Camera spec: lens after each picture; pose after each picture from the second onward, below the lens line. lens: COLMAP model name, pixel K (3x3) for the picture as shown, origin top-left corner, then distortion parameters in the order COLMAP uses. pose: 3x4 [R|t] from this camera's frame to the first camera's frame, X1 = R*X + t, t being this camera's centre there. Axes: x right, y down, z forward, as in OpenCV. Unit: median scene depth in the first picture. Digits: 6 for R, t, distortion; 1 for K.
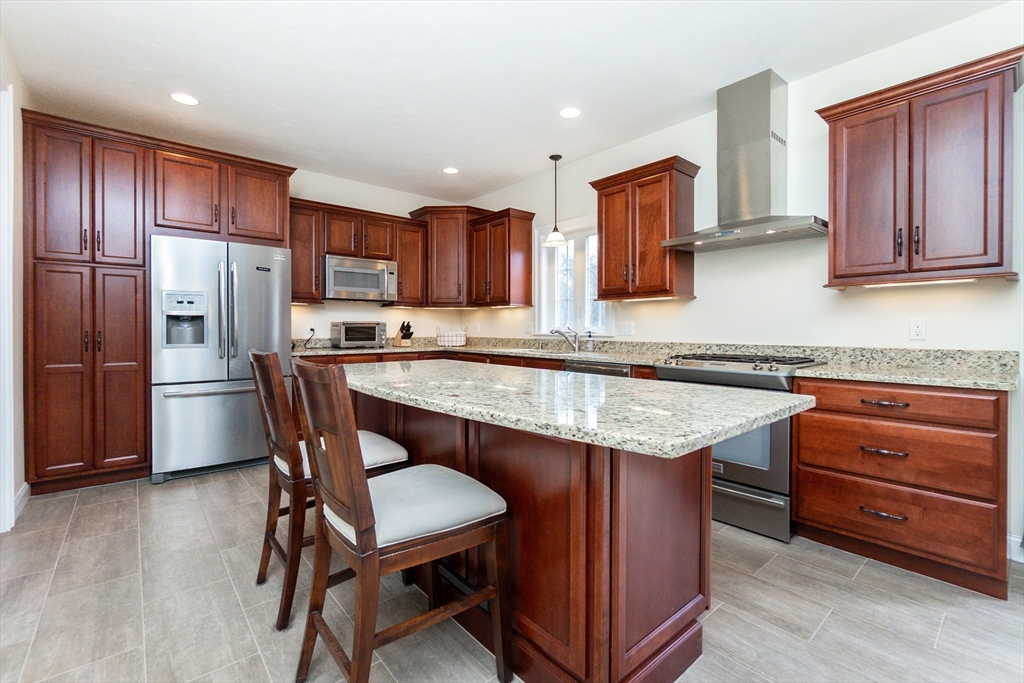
lens RADIAL K [[443.0, 0, 510.7], [0, 443.0, 332.1], [0, 0, 1]] dist [-0.007828, 0.001838]
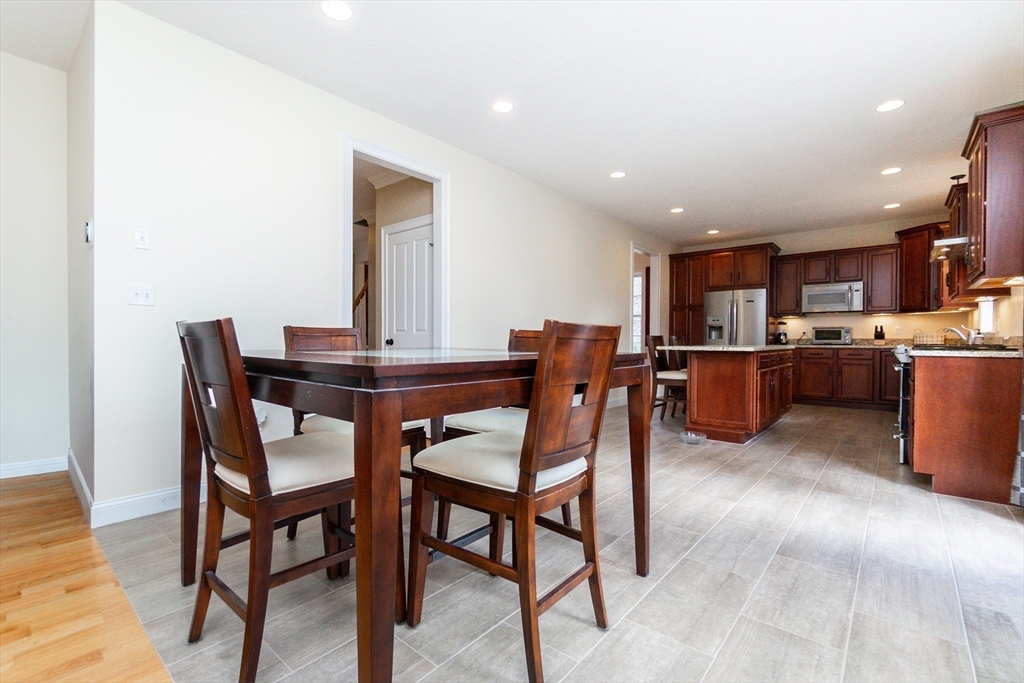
lens RADIAL K [[443.0, 0, 518.8], [0, 443.0, 340.5], [0, 0, 1]] dist [-0.007828, 0.001838]
pose [[0.178752, 0.000754, -0.983894, 1.382033], [-0.011197, 0.999937, -0.001267, 0.052983], [0.983830, 0.011243, 0.178749, -0.415049]]
